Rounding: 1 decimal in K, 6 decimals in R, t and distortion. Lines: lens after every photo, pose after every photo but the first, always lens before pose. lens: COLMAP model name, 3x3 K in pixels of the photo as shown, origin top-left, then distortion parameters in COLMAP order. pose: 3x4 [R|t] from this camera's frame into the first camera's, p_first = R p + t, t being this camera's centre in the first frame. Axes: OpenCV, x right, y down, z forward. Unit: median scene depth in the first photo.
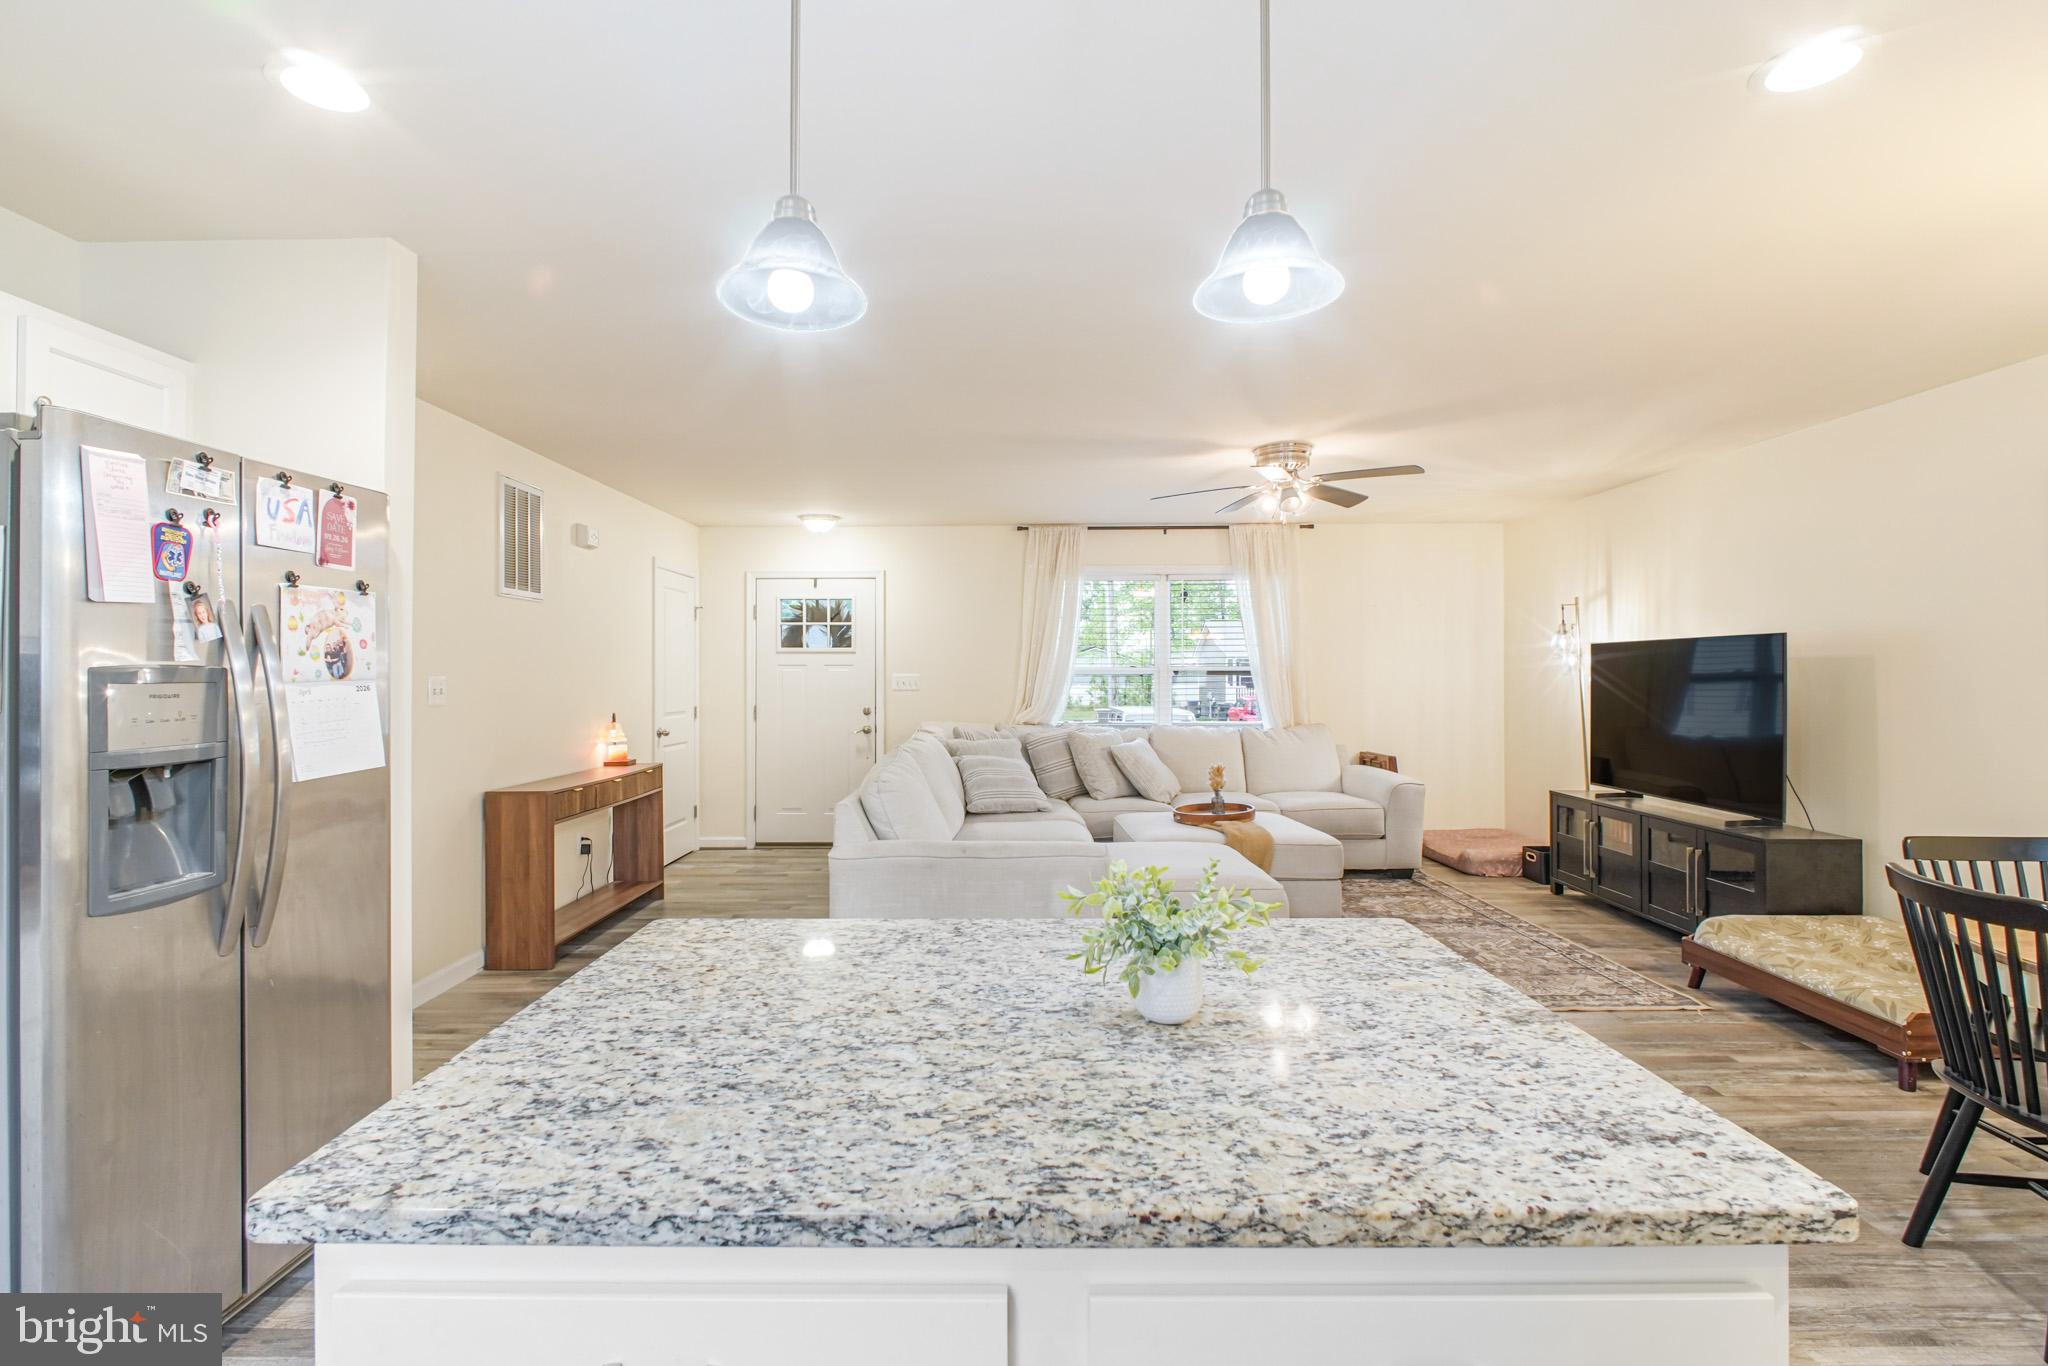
lens RADIAL K [[959.0, 0, 1005.9], [0, 959.0, 657.4], [0, 0, 1]] dist [0.002015, -0.006044]
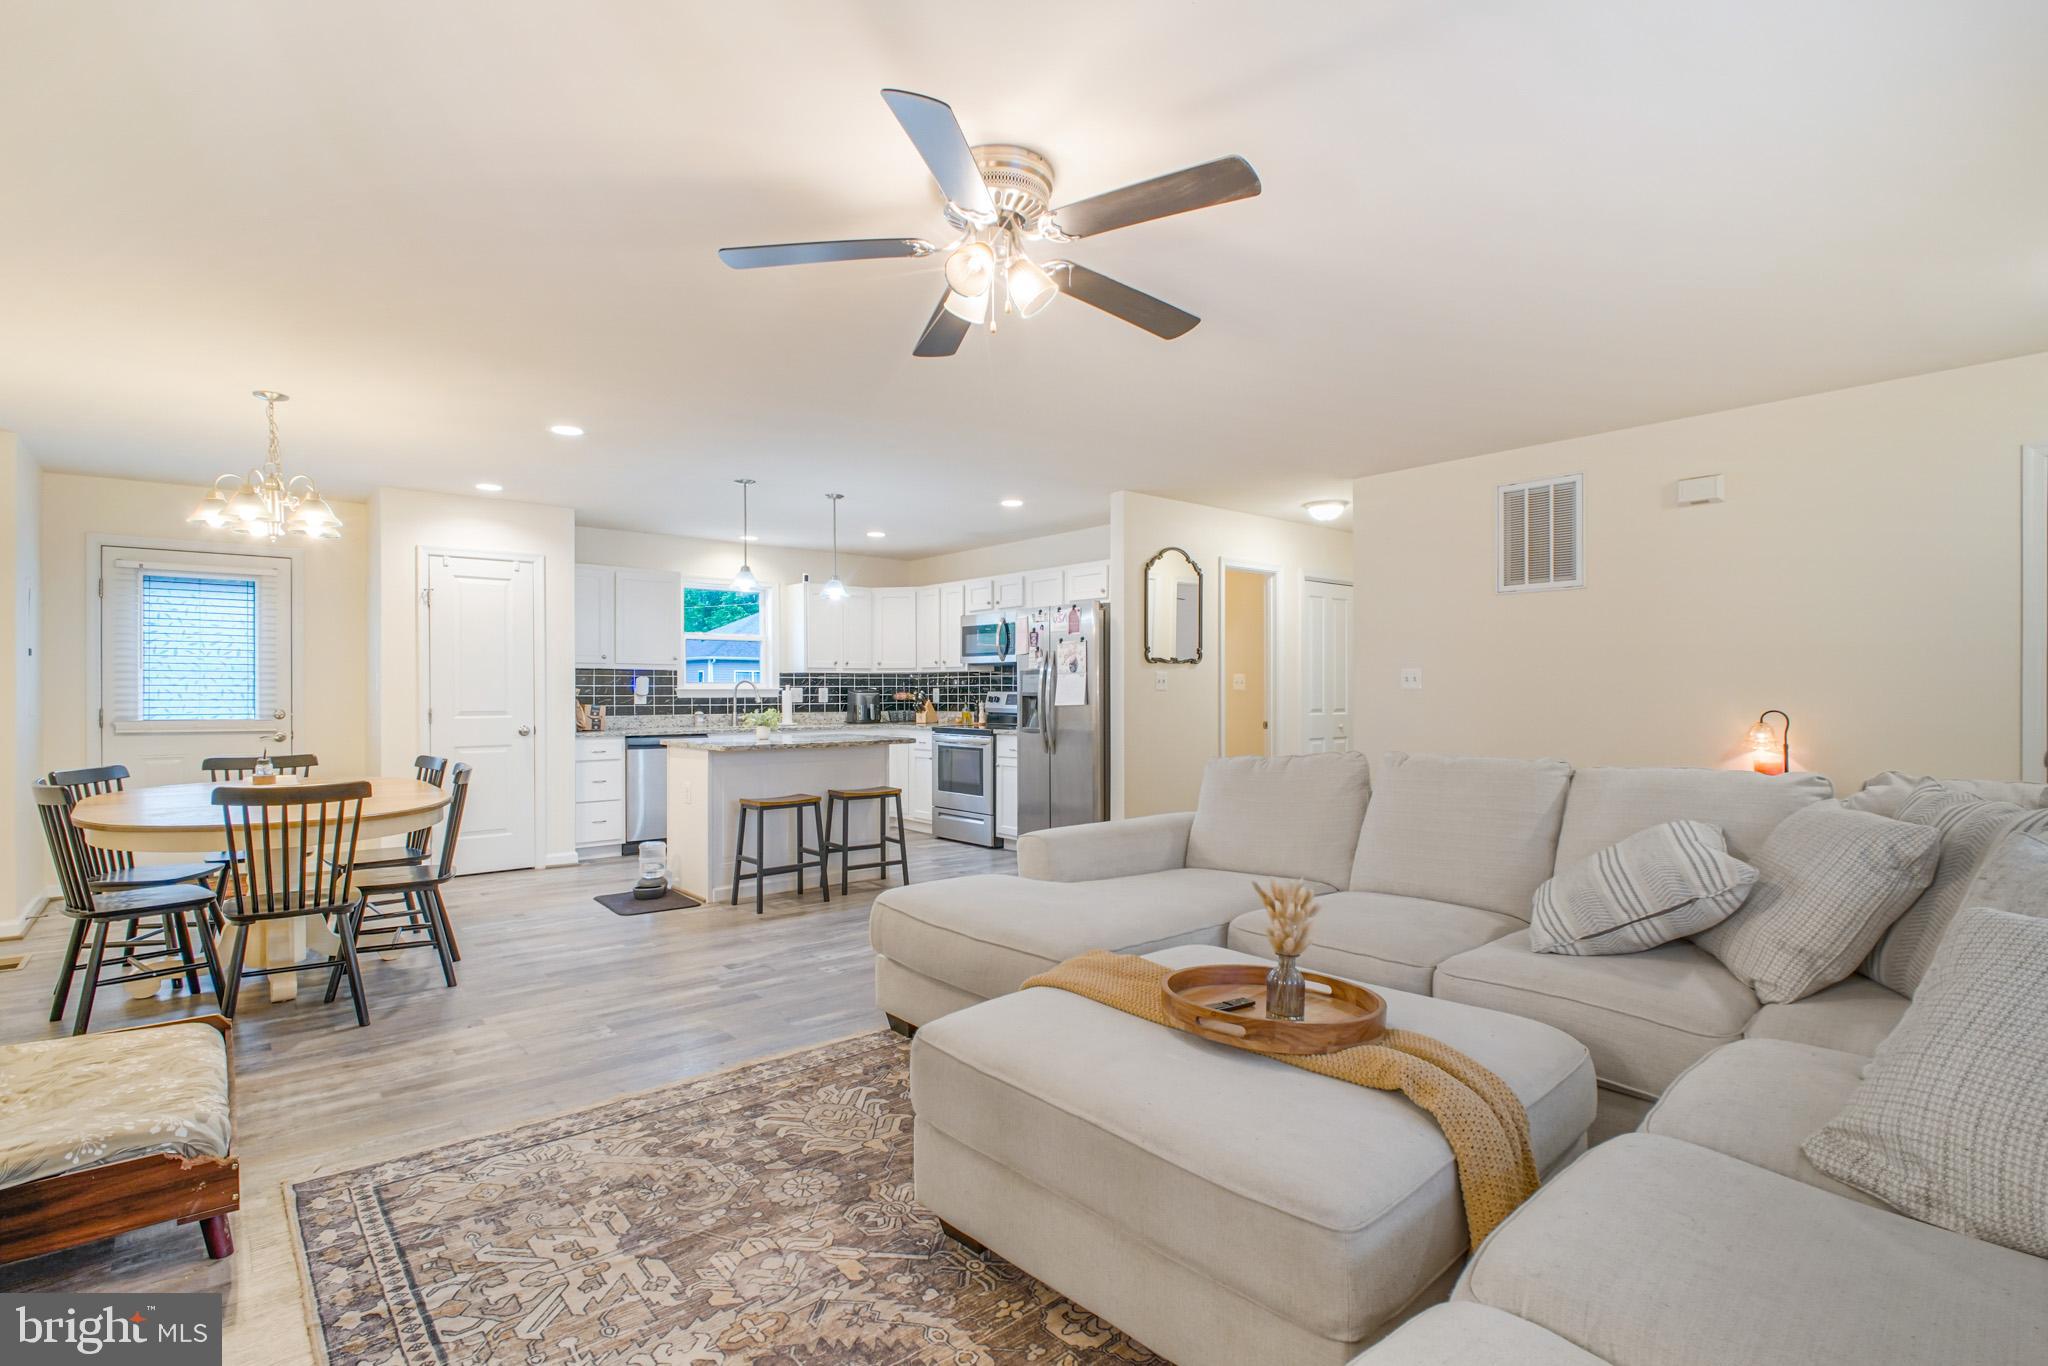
lens RADIAL K [[959.0, 0, 998.7], [0, 959.0, 698.9], [0, 0, 1]] dist [0.002015, -0.006044]
pose [[-0.759500, 0.008640, -0.650450, 0.777088], [0.015713, 0.999864, -0.005066, 0.065196], [0.650318, -0.014068, -0.759532, 1.755082]]
